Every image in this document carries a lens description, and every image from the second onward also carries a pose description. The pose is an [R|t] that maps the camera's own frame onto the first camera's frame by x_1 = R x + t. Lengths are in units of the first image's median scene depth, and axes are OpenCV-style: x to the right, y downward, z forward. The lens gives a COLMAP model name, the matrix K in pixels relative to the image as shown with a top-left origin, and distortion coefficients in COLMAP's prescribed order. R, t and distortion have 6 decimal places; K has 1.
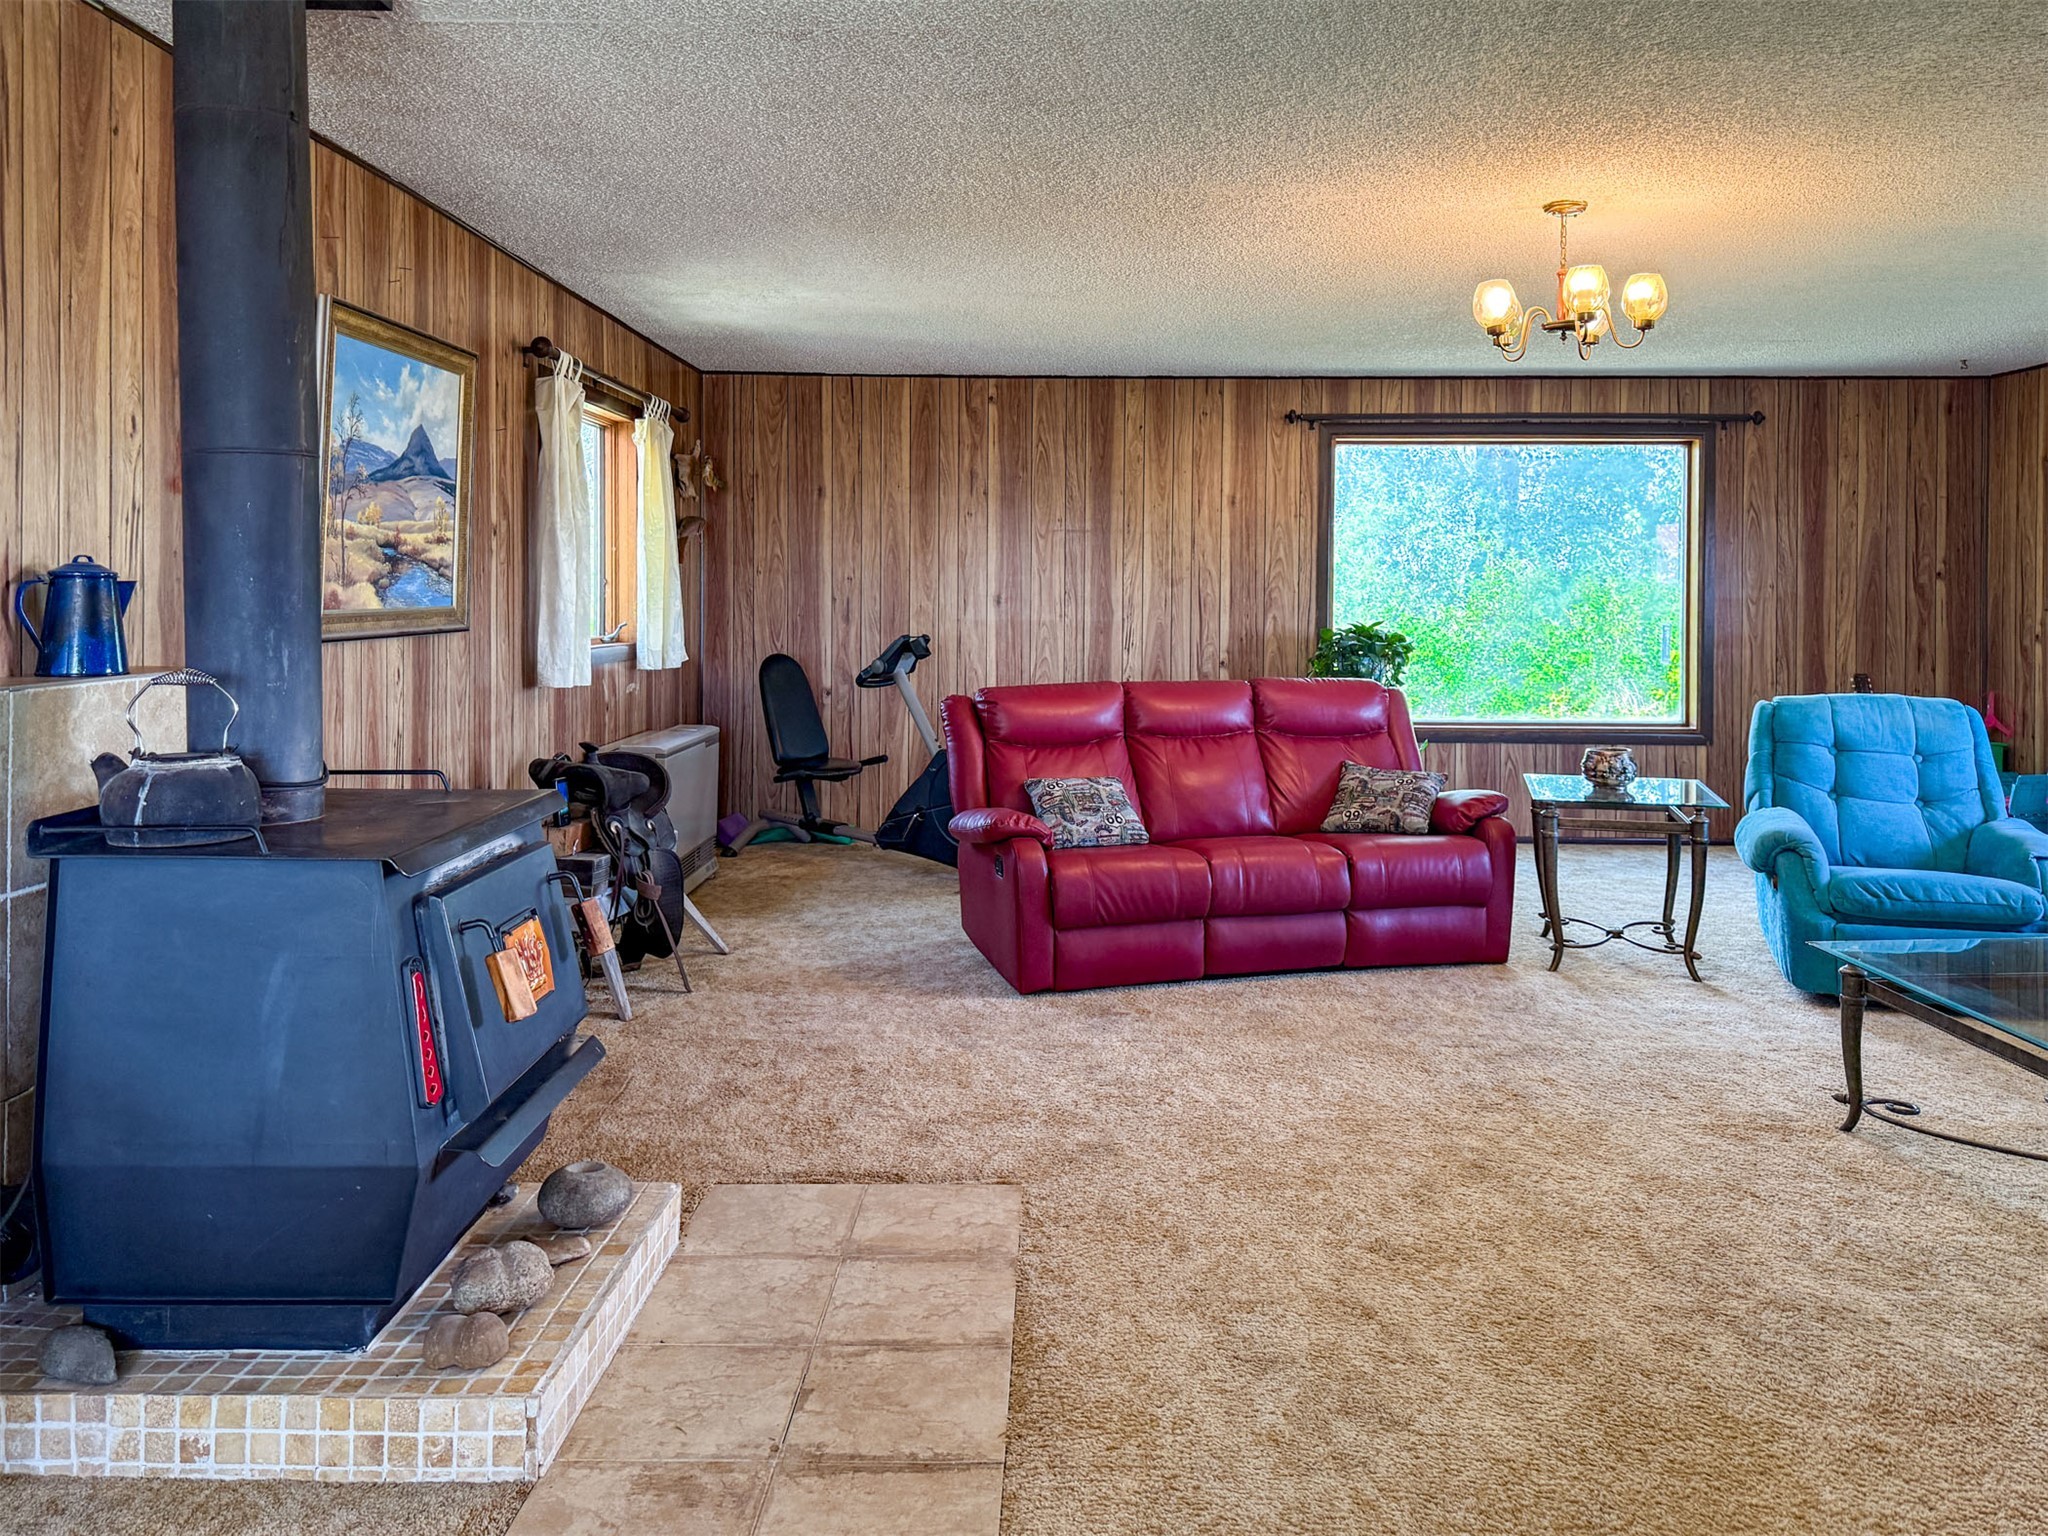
lens RADIAL K [[1474.8, 0, 1068.6], [0, 1474.8, 618.4], [0, 0, 1]] dist [0.066817, -0.082521]
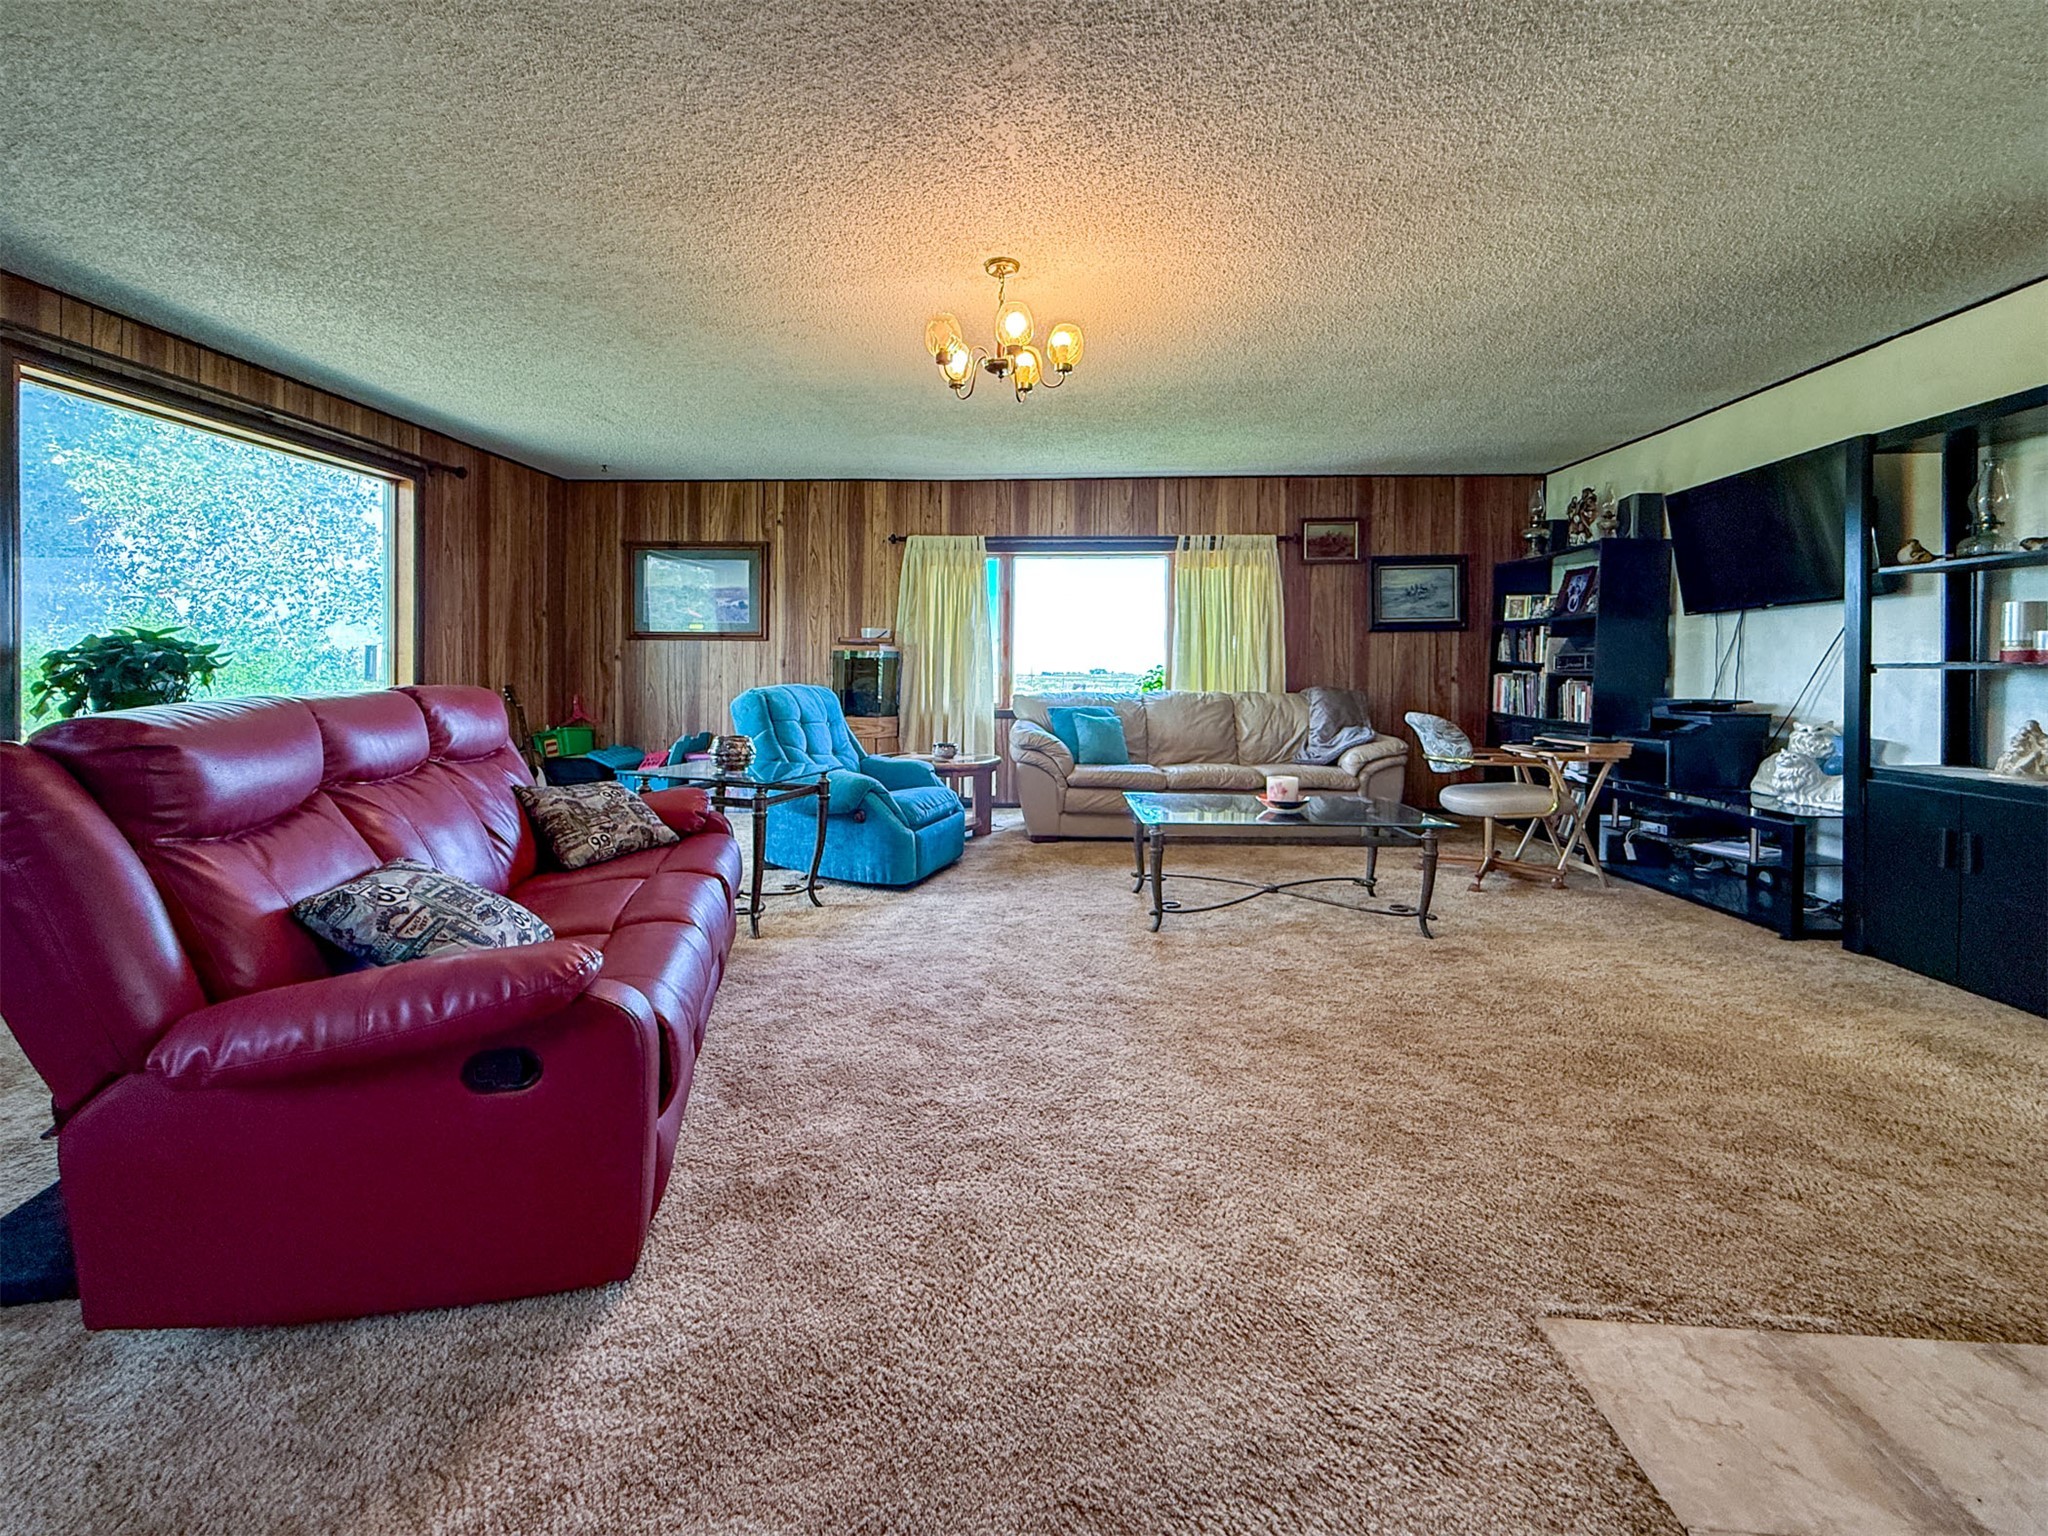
lens RADIAL K [[842.9, 0, 1021.3], [0, 842.9, 676.3], [0, 0, 1]] dist [0.000821, 0.000078]
pose [[0.056441, -0.012032, 0.998333, -0.195980], [0.006973, 0.999908, 0.011657, 0.025358], [-0.998382, 0.006303, 0.056520, 0.528701]]
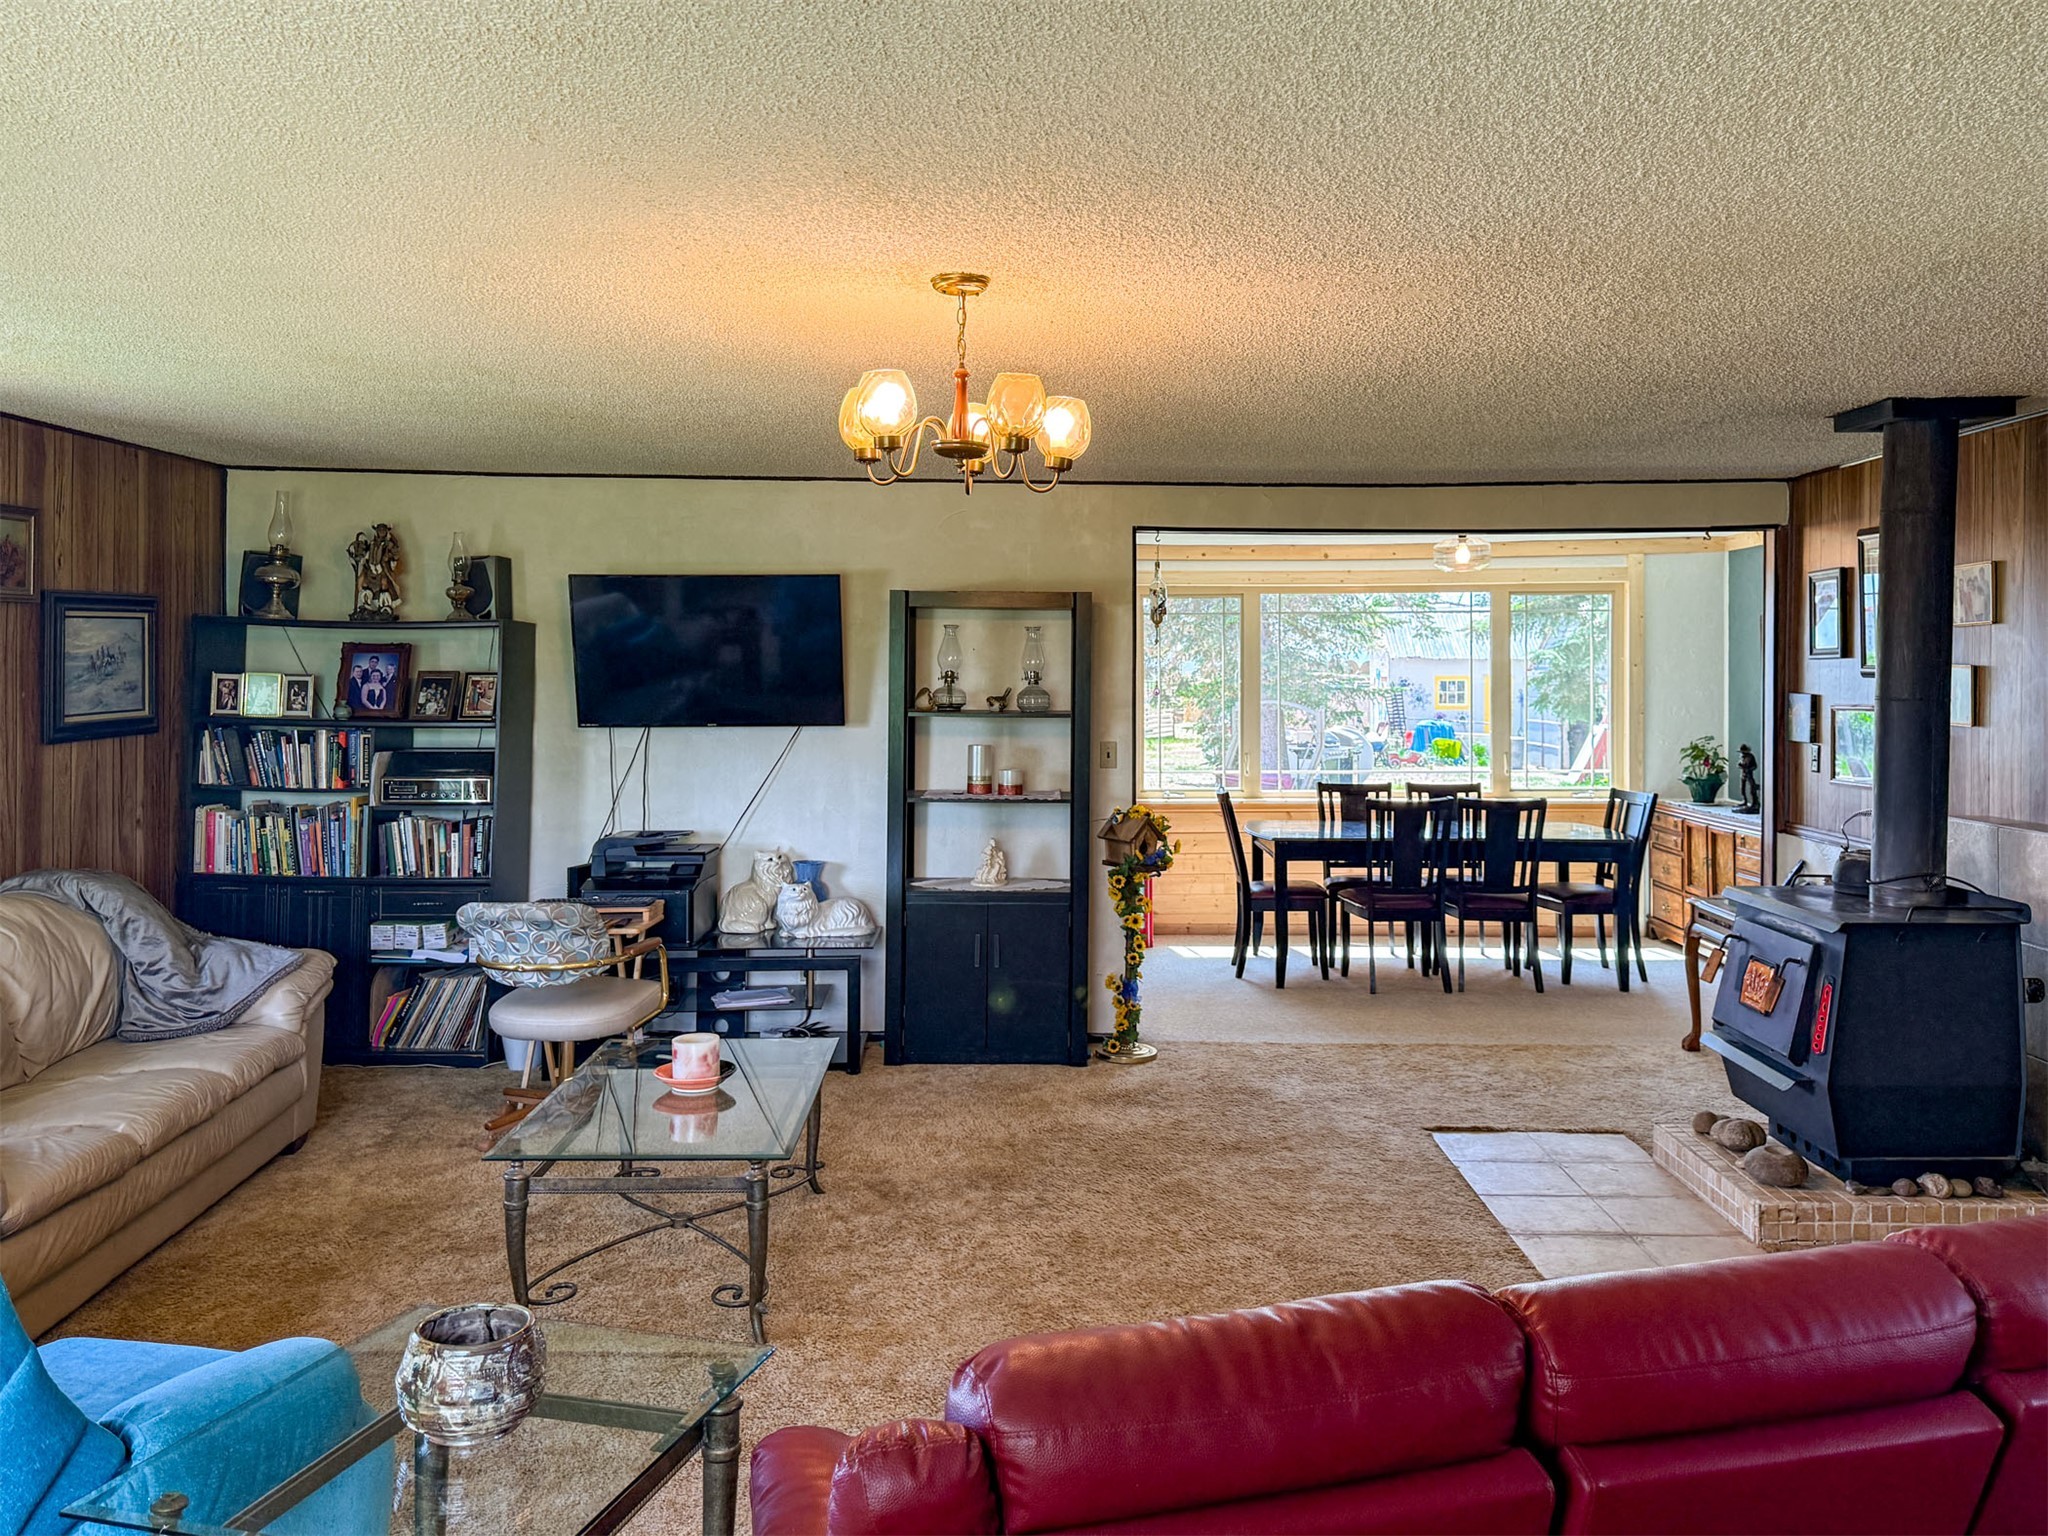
lens RADIAL K [[1596.9, 0, 1028.6], [0, 1596.9, 658.5], [0, 0, 1]] dist [0.006563, -0.000634]
pose [[-0.999901, -0.005805, 0.012805, 0.160524], [-0.005693, 0.999946, 0.008743, -0.054856], [-0.012855, 0.008669, -0.999880, 0.985417]]
